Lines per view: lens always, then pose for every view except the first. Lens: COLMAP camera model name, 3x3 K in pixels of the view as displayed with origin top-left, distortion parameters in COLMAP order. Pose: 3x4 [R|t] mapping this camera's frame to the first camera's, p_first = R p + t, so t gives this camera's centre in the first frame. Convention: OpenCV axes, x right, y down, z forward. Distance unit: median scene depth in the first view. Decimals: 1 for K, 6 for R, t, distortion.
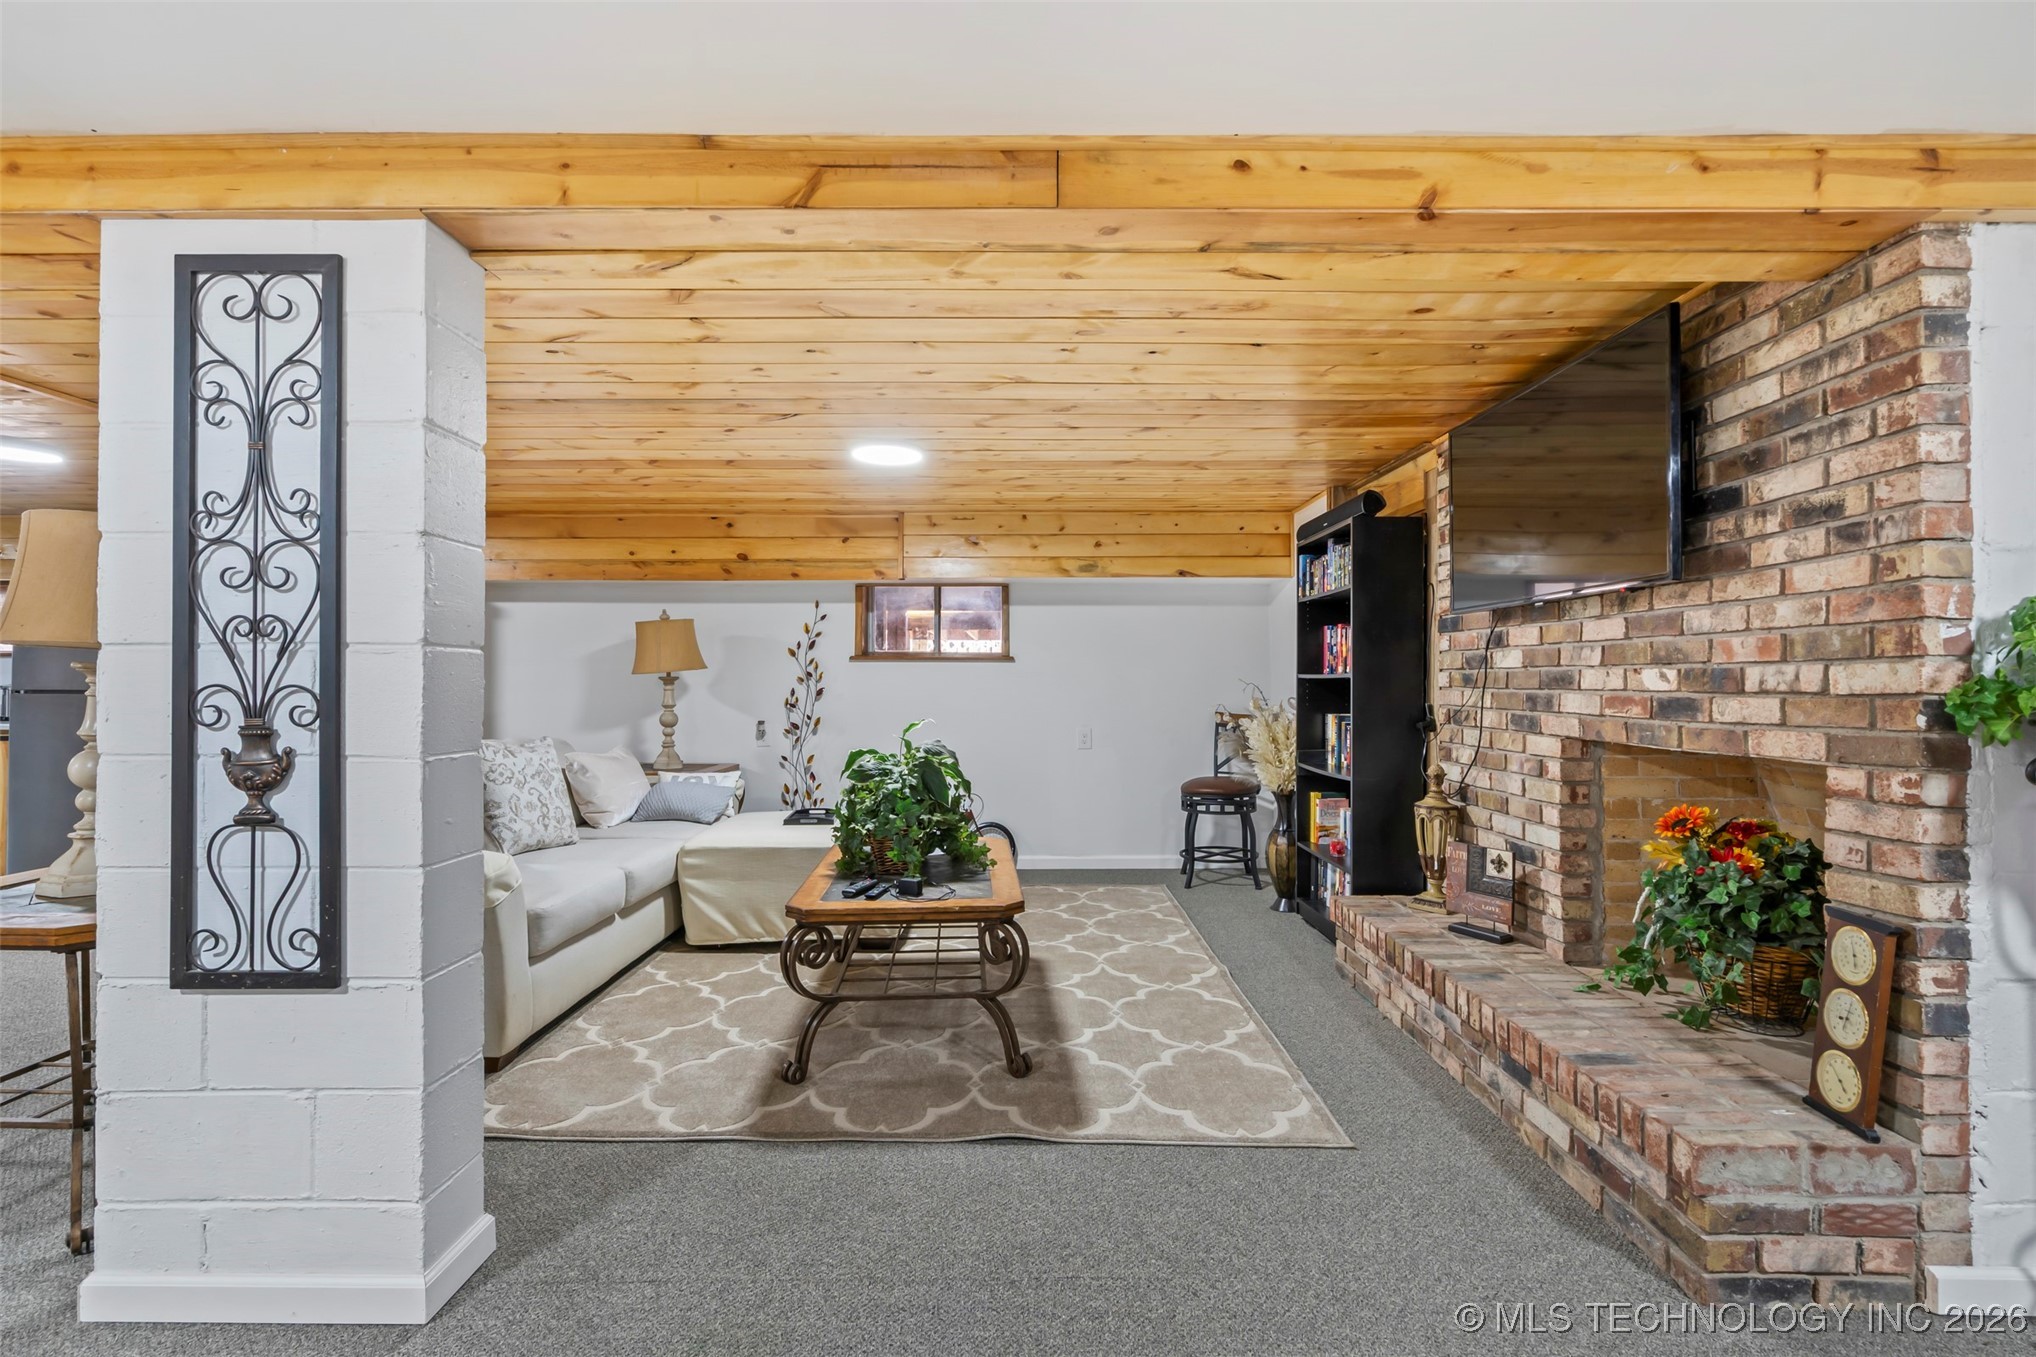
lens RADIAL K [[928.6, 0, 1013.1], [0, 928.6, 671.9], [0, 0, 1]] dist [-0.005254, 0.001037]
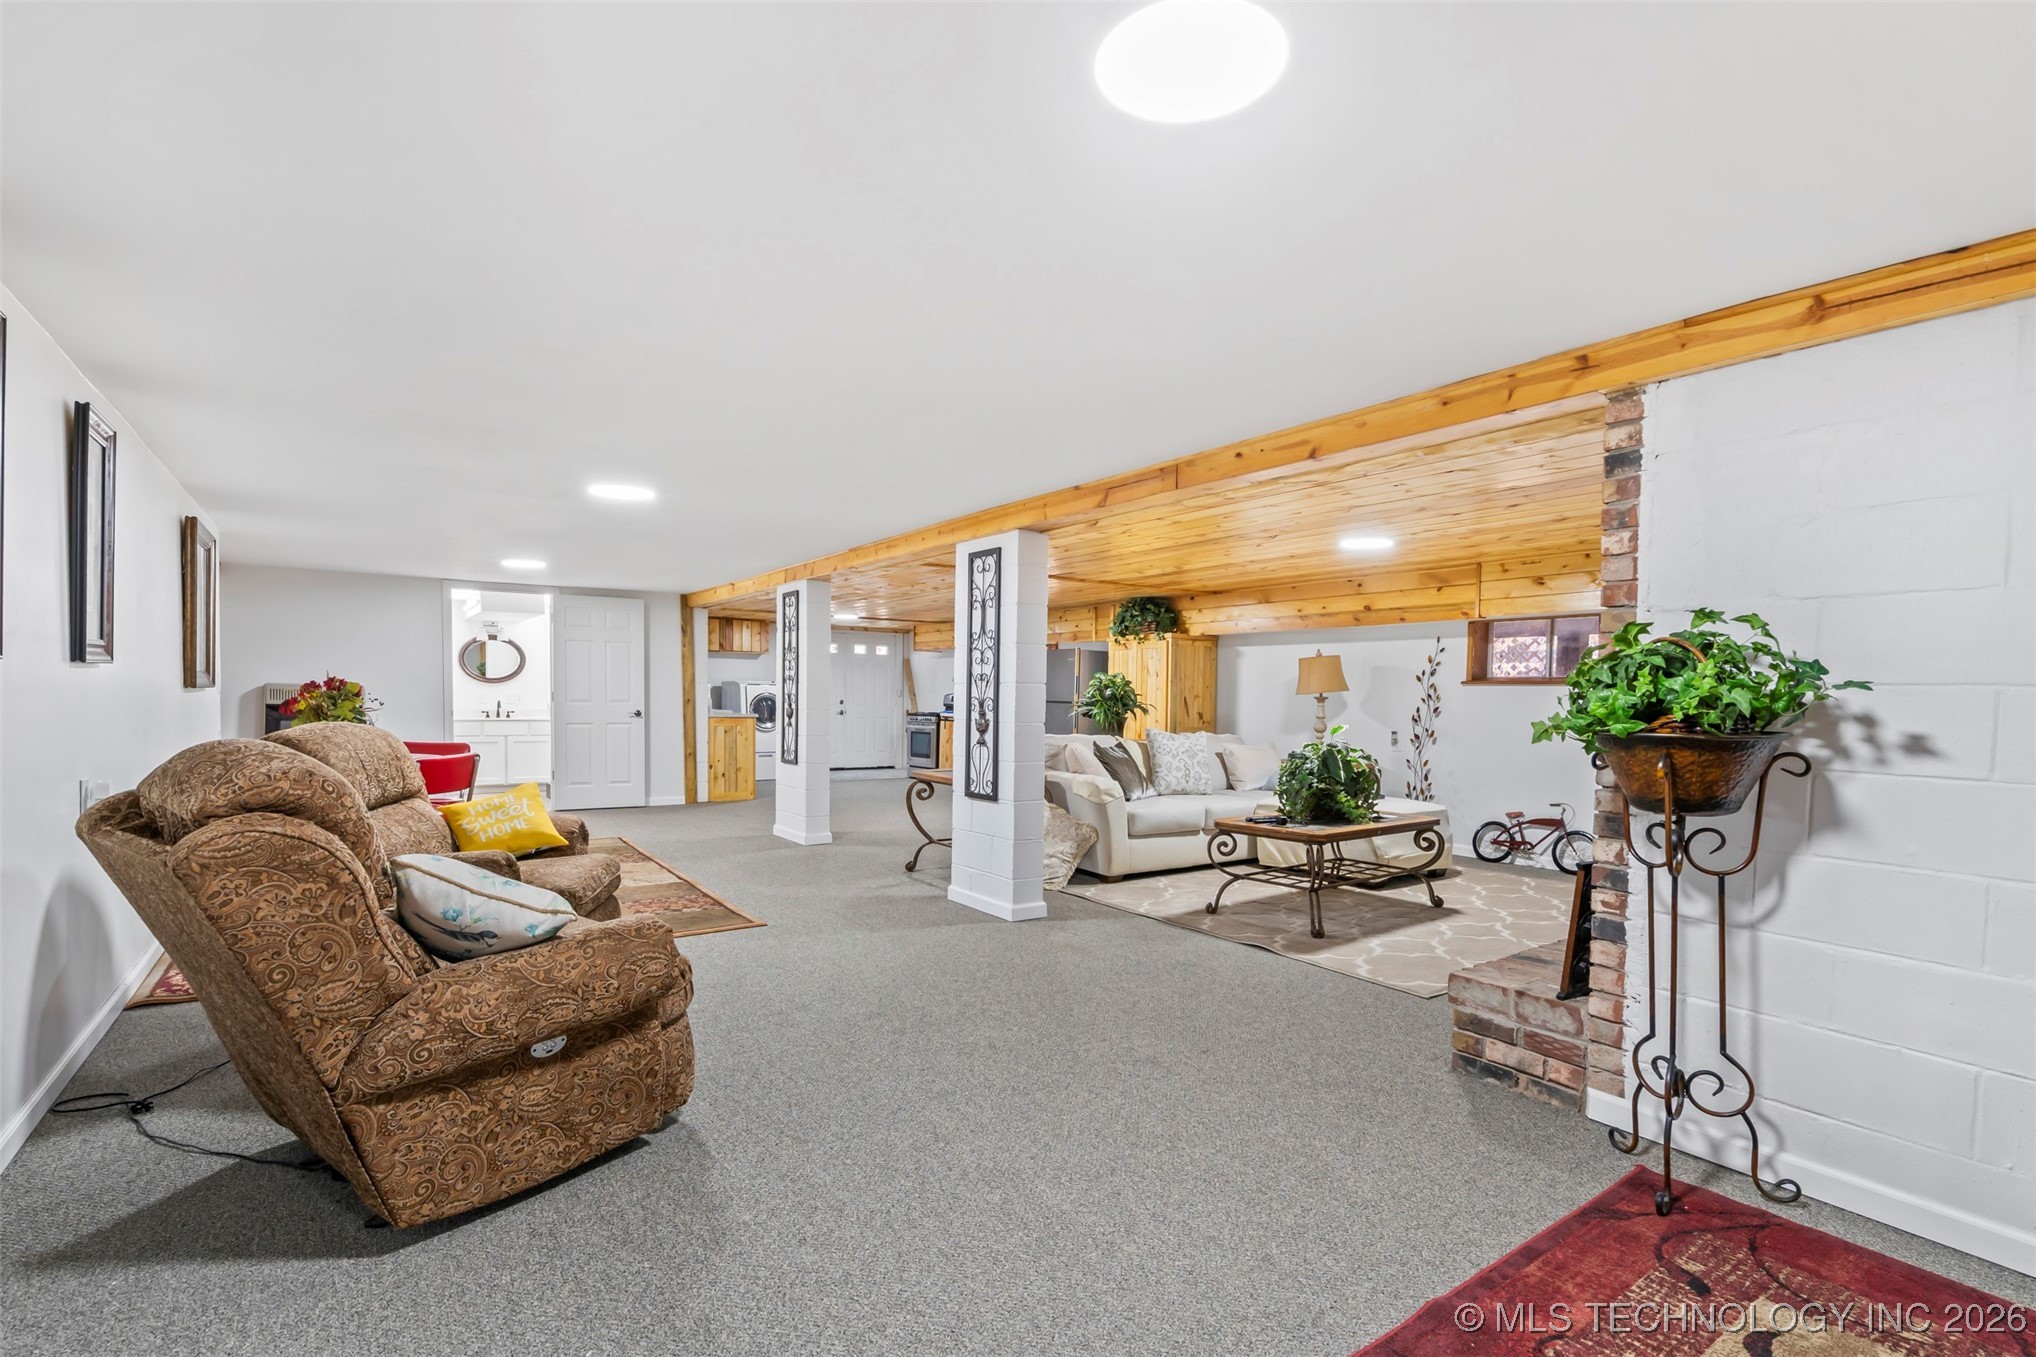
lens RADIAL K [[928.6, 0, 1024.9], [0, 928.6, 697.4], [0, 0, 1]] dist [-0.005254, 0.001037]
pose [[0.592009, 0.007659, -0.805895, 1.646879], [-0.004136, 0.999971, 0.006465, -0.004228], [0.805921, -0.000494, 0.592023, -0.641432]]
